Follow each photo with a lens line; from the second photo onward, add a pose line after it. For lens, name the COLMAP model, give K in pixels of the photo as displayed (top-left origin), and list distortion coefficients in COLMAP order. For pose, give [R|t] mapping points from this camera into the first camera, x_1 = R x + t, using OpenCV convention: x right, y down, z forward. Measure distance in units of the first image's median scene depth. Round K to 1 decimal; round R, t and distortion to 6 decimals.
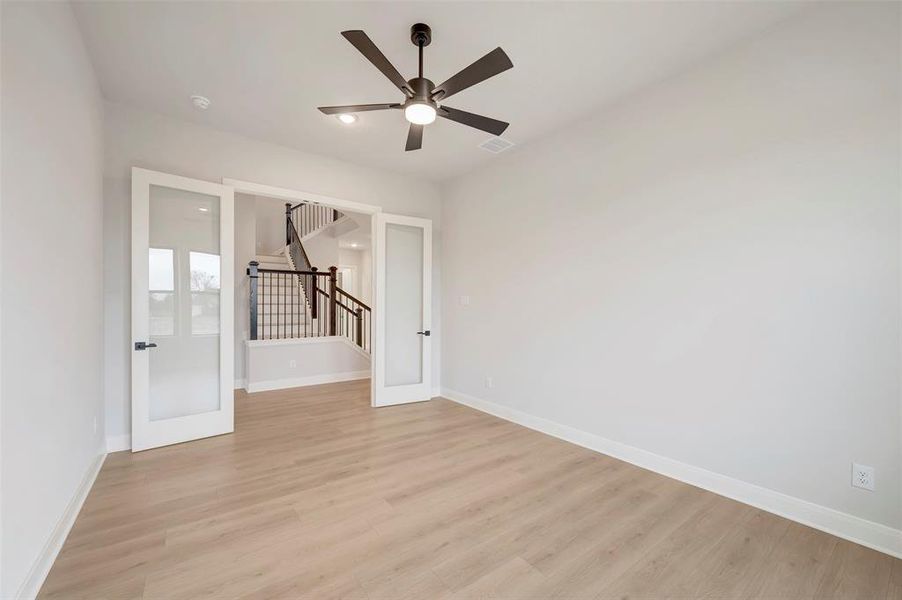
lens RADIAL K [[356.5, 0, 445.1], [0, 356.5, 305.7], [0, 0, 1]] dist [0.001187, -0.000315]
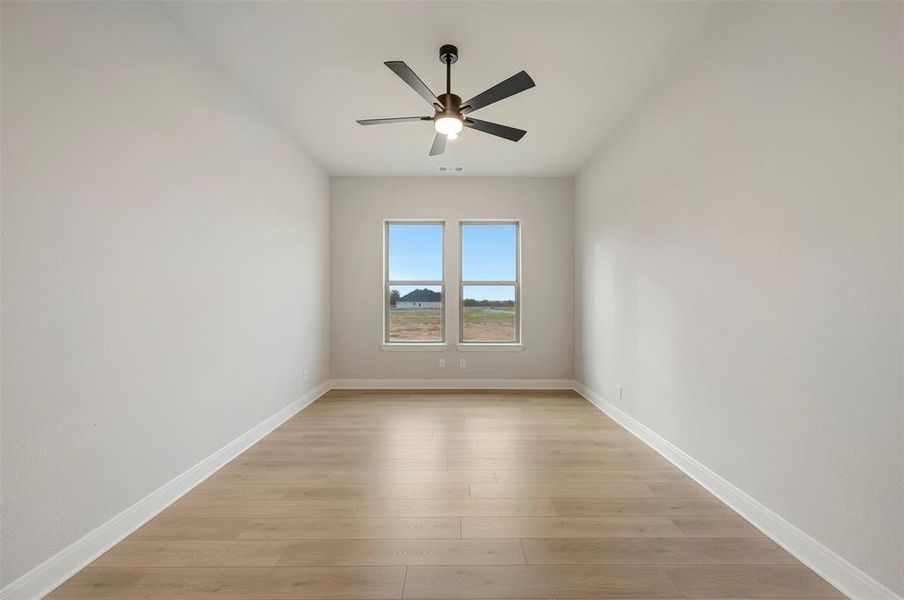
lens RADIAL K [[357.3, 0, 453.0], [0, 357.3, 301.3], [0, 0, 1]] dist [0.001187, -0.000315]
pose [[-0.817400, -0.001203, 0.576069, -0.558898], [-0.003983, 0.999986, -0.003563, 0.007223], [-0.576056, -0.005206, -0.817394, 1.463505]]
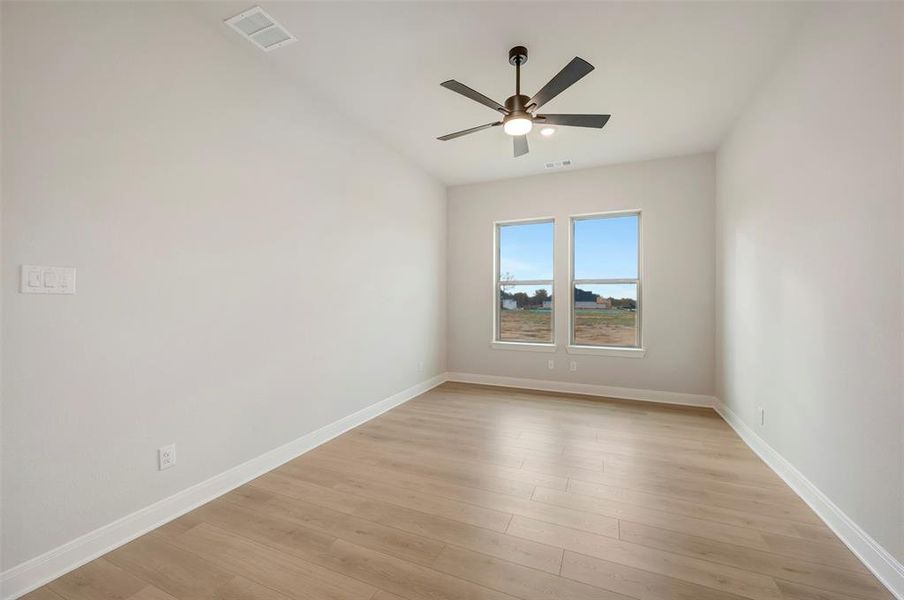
lens RADIAL K [[357.3, 0, 454.7], [0, 357.3, 300.2], [0, 0, 1]] dist [0.001187, -0.000315]
pose [[-0.520788, -0.000435, 0.853686, -0.711862], [-0.007097, 0.999968, -0.003820, 0.007211], [-0.853657, -0.008048, -0.520774, 1.350173]]
